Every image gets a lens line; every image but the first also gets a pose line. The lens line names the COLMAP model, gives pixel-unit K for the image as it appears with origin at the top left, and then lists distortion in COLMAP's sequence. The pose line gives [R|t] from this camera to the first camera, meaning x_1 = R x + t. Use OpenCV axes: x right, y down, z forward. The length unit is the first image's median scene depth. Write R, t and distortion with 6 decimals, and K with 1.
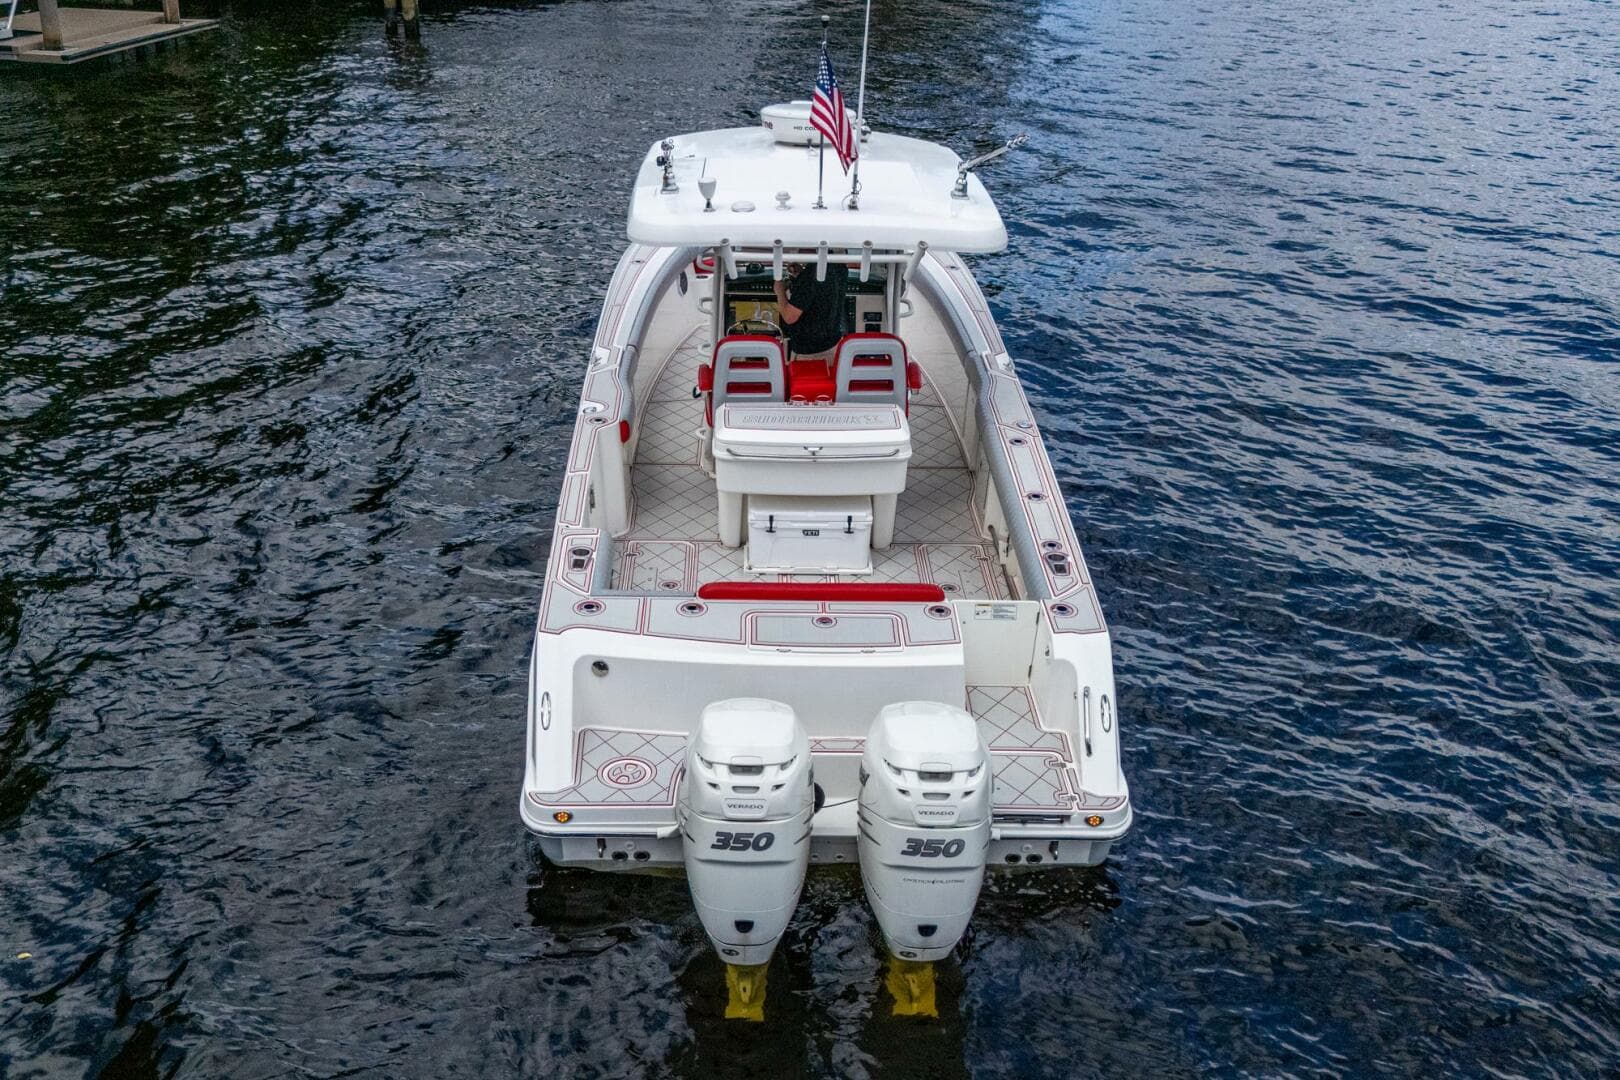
lens RADIAL K [[1525.0, 0, 860.3], [0, 1525.0, 539.0], [0, 0, 1]] dist [0.007249, 0.006950]
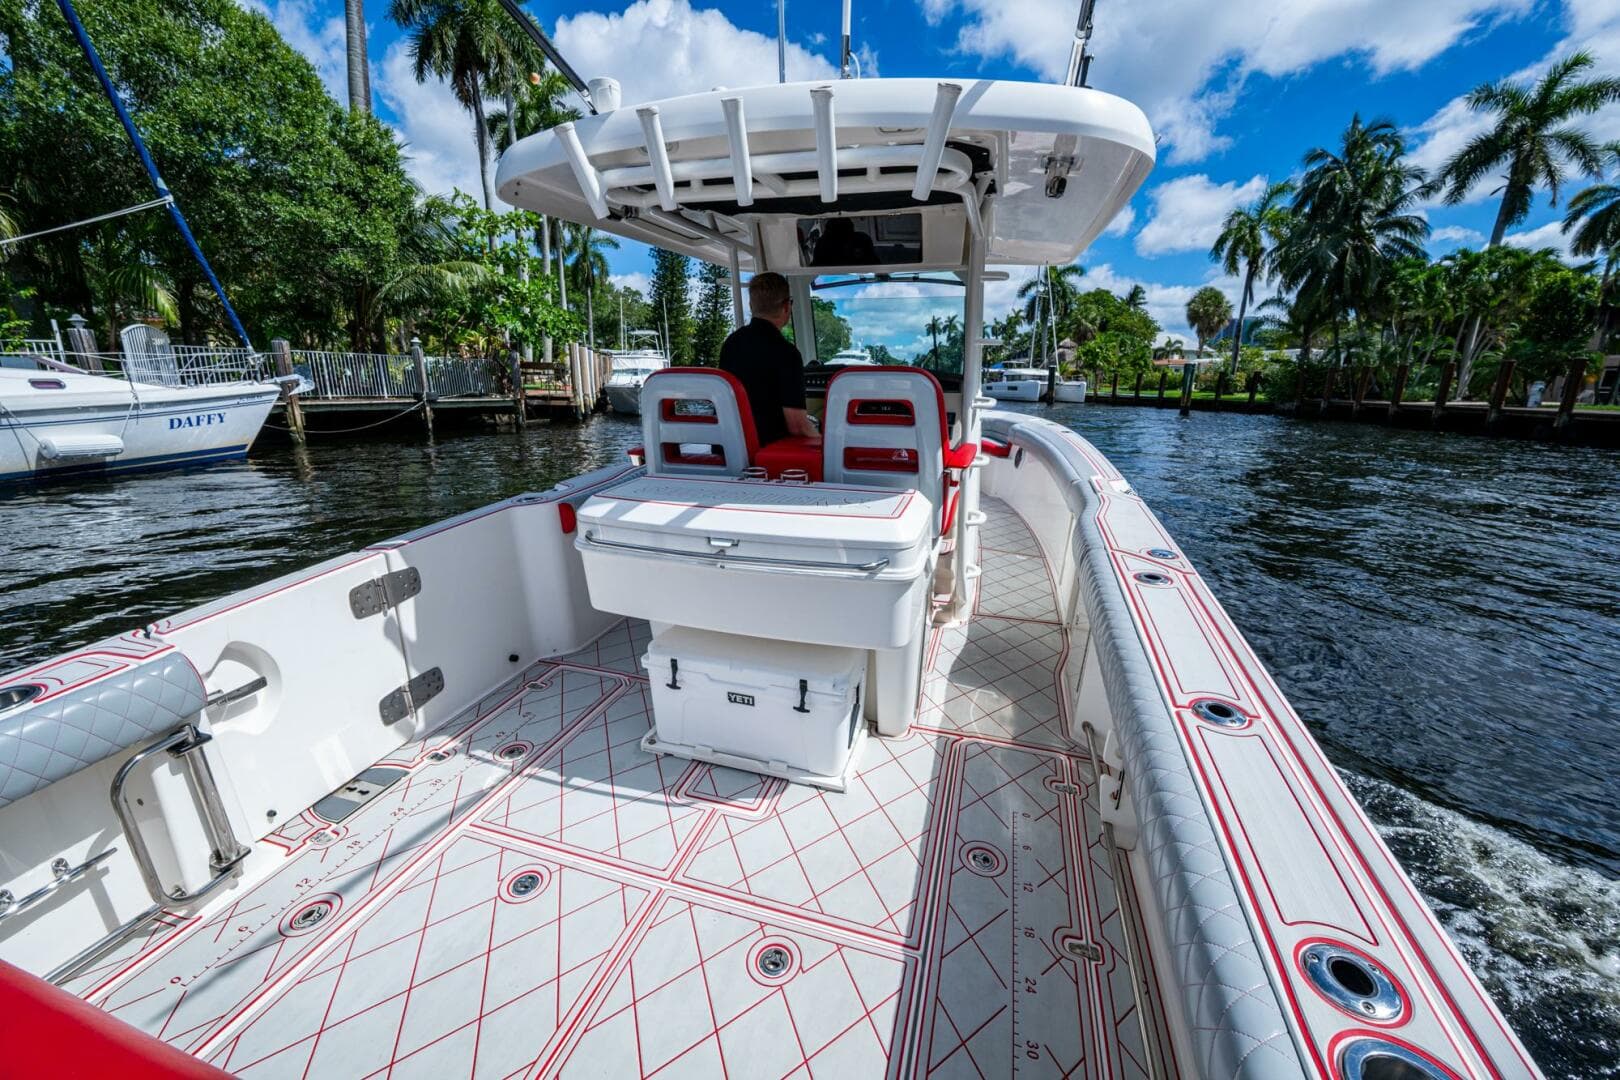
lens RADIAL K [[635.6, 0, 810.0], [0, 635.6, 540.0], [0, 0, 1]] dist [-0.001320, -0.000134]
pose [[0.936843, 0.072026, -0.342255, 0.068466], [-0.126223, 0.982244, -0.138798, -0.032647], [0.326181, 0.173232, 0.929299, 0.773066]]
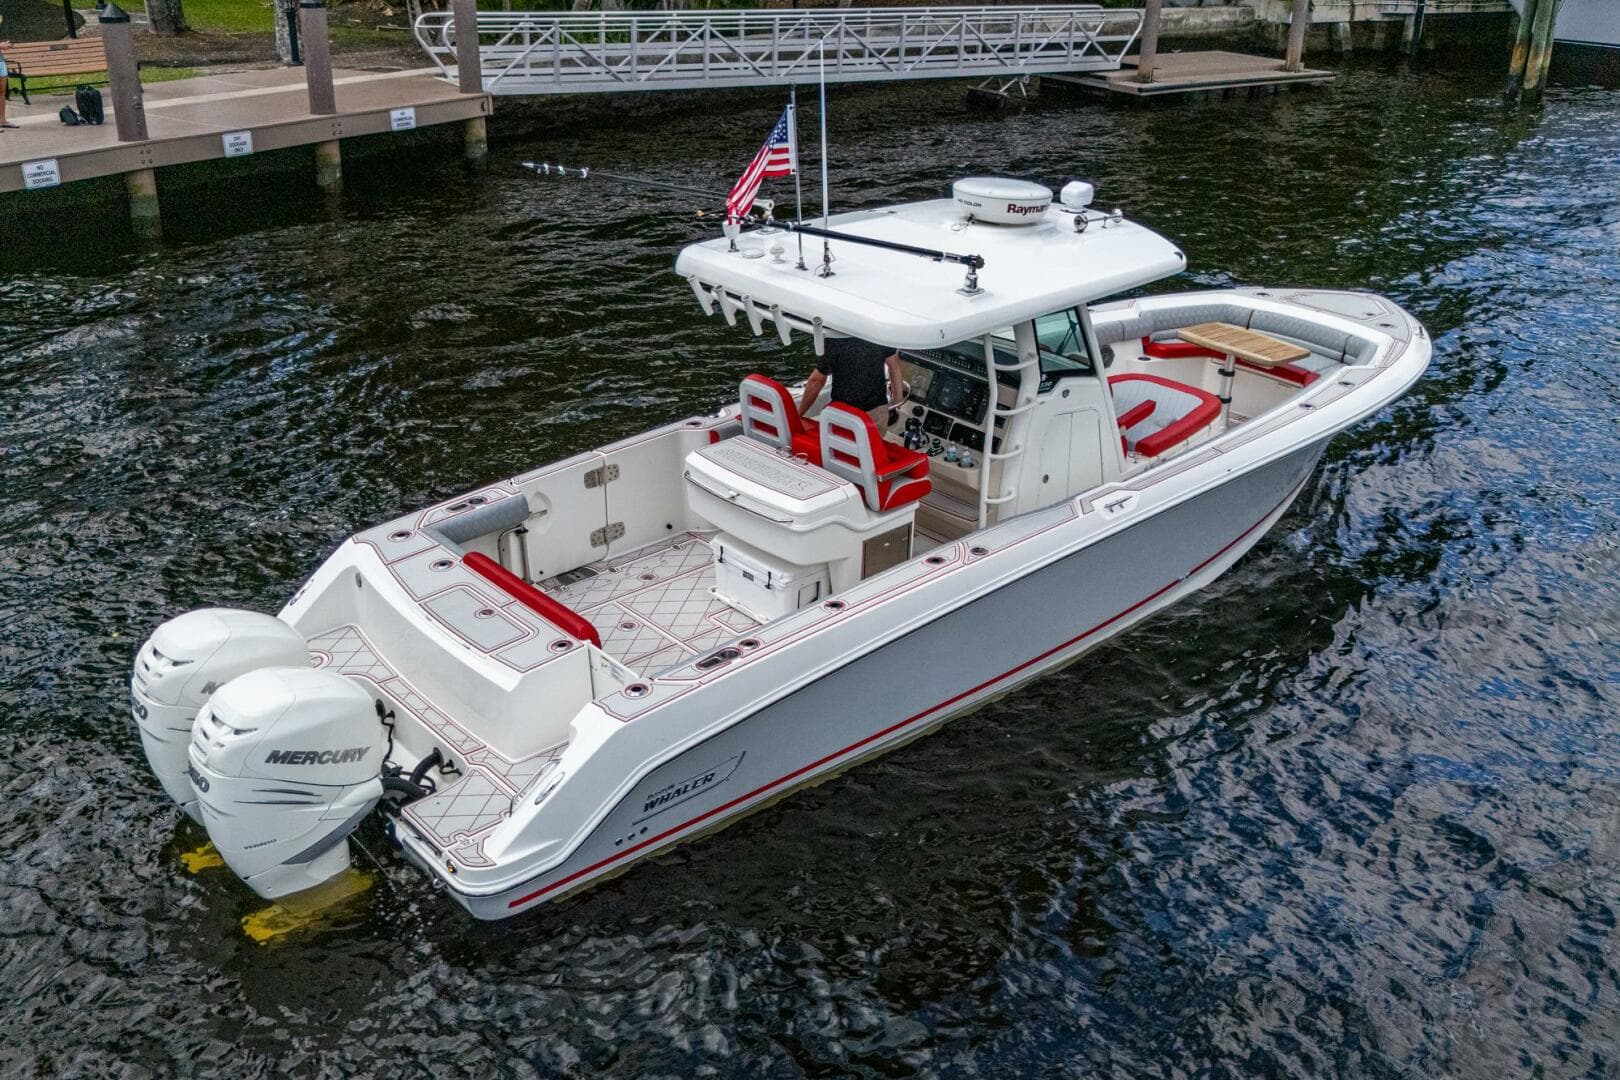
lens RADIAL K [[1525.0, 0, 860.3], [0, 1525.0, 539.0], [0, 0, 1]] dist [0.007249, 0.006950]
pose [[0.642162, 0.306235, -0.702743, 0.731359], [-0.328291, 0.938280, 0.108884, -0.164113], [0.692714, 0.160783, 0.703062, 0.319945]]
